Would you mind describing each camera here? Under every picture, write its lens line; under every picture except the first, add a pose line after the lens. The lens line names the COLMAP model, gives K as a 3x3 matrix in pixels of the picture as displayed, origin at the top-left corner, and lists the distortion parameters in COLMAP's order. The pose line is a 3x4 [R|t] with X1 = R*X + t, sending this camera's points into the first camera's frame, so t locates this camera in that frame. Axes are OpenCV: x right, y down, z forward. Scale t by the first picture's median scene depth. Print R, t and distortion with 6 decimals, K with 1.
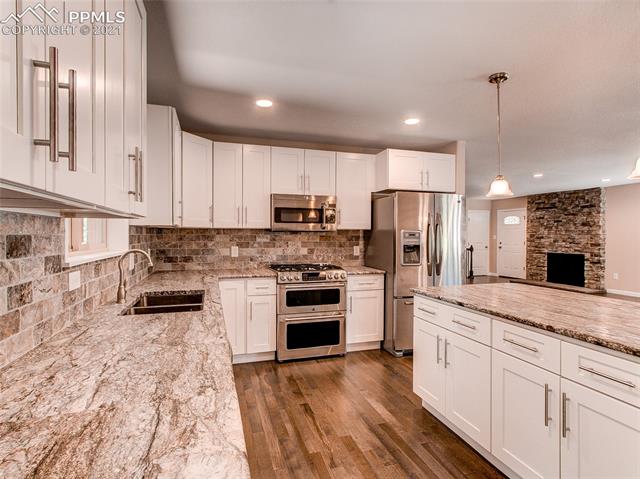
lens RADIAL K [[338.9, 0, 321.6], [0, 338.9, 237.5], [0, 0, 1]] dist [0.002681, 0.001104]
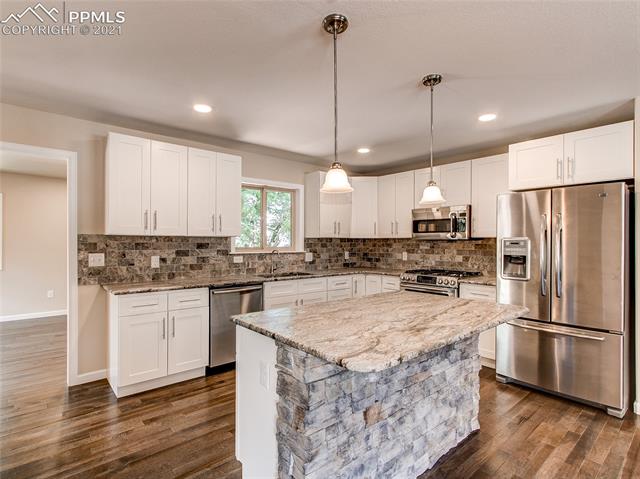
lens RADIAL K [[338.9, 0, 319.6], [0, 338.9, 243.5], [0, 0, 1]] dist [0.002681, 0.001104]
pose [[0.394216, 0.002752, -0.919014, 0.798455], [-0.008222, 0.999966, -0.000533, -0.002625], [0.918981, 0.007767, 0.394225, 0.202375]]
